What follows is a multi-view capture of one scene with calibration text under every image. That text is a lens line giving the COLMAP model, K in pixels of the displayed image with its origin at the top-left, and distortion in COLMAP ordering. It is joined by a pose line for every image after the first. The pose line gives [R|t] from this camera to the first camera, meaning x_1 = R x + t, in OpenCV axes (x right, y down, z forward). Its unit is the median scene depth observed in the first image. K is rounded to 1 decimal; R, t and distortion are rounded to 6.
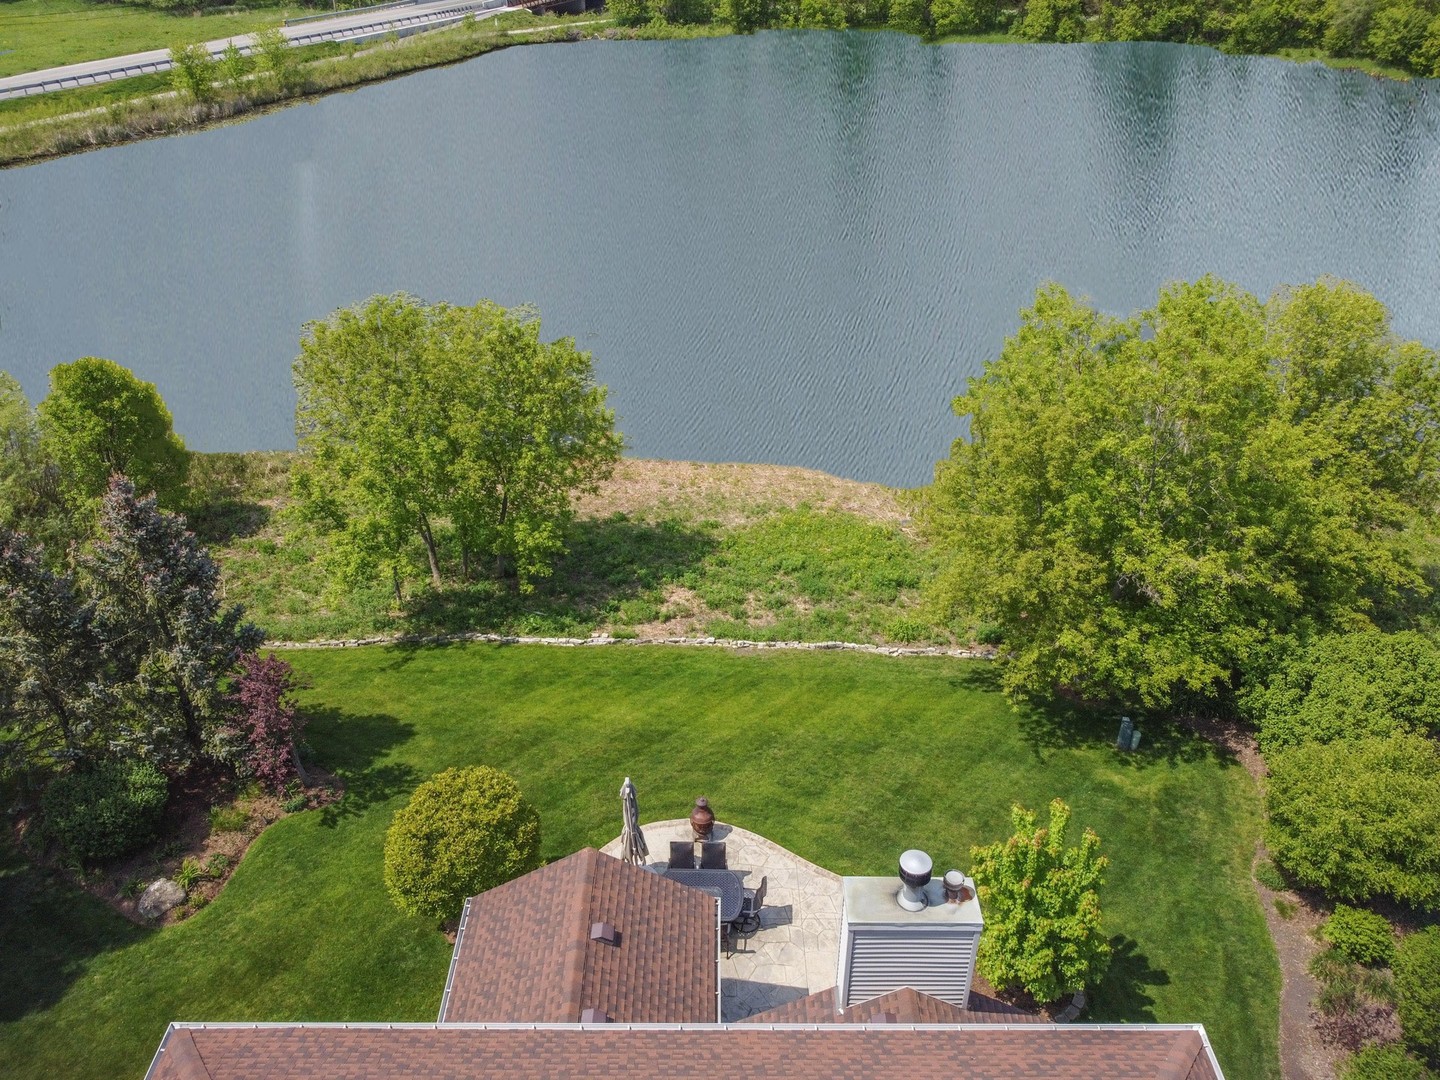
lens RADIAL K [[1072.2, 0, 713.9], [0, 1072.2, 544.0], [0, 0, 1]] dist [0.005152, 0.005022]
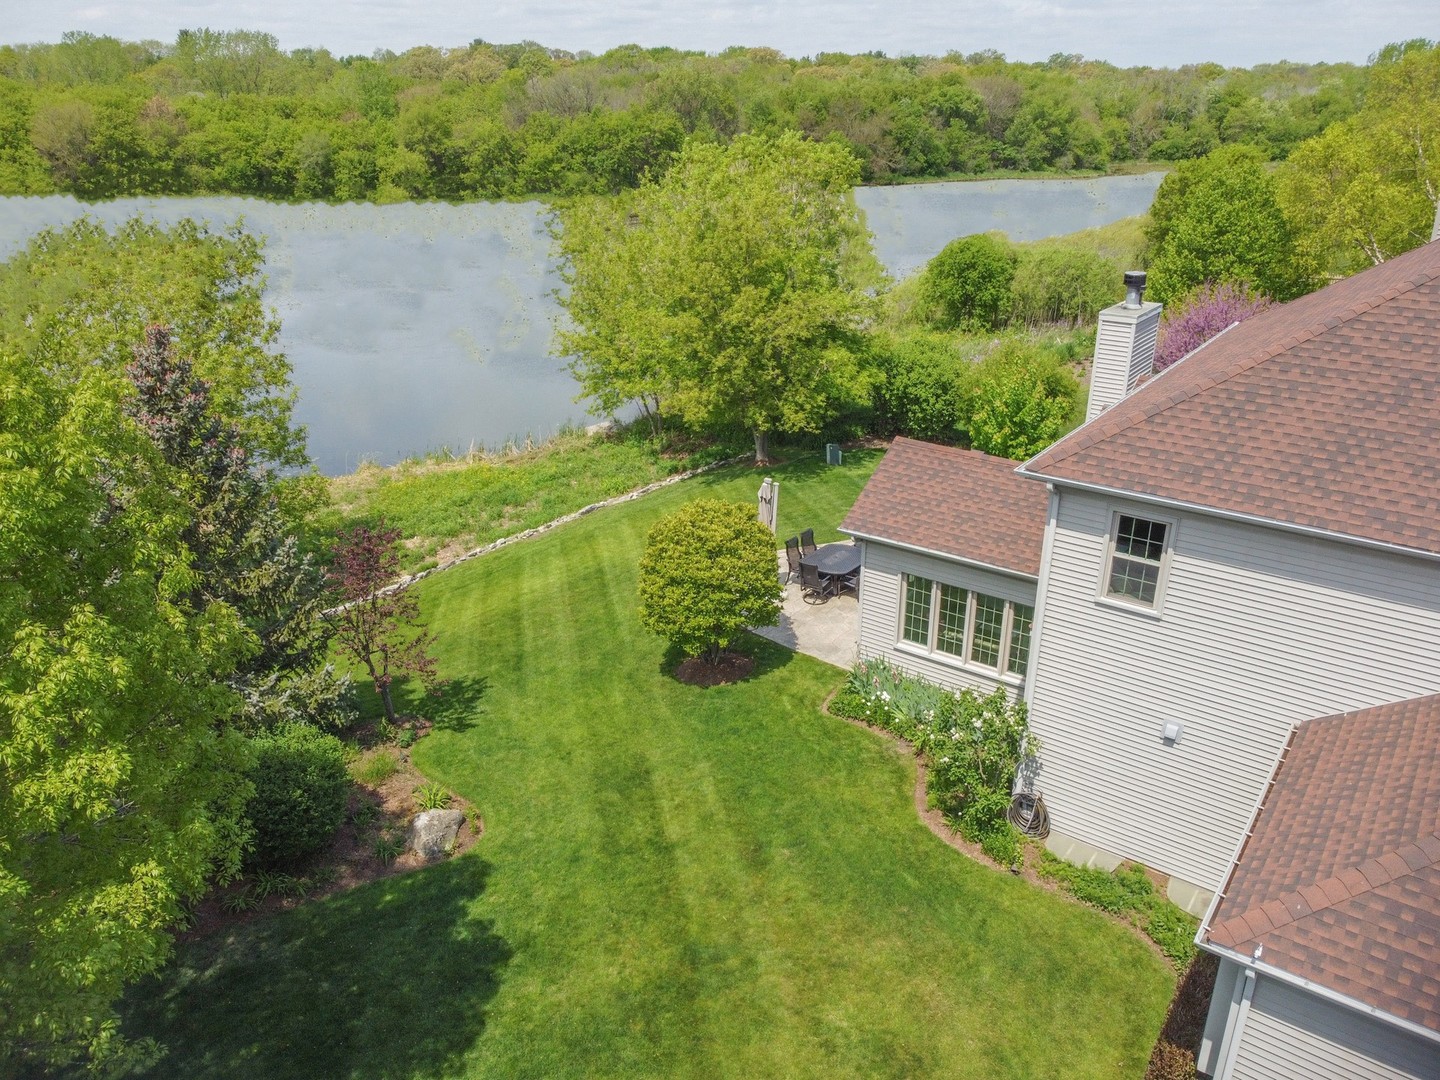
lens RADIAL K [[1072.2, 0, 716.1], [0, 1072.2, 535.2], [0, 0, 1]] dist [0.005152, 0.005022]
pose [[0.583972, -0.311801, 0.749504, -0.604582], [0.443195, 0.896005, 0.027433, 0.143360], [-0.680114, 0.316156, 0.661431, 0.237433]]
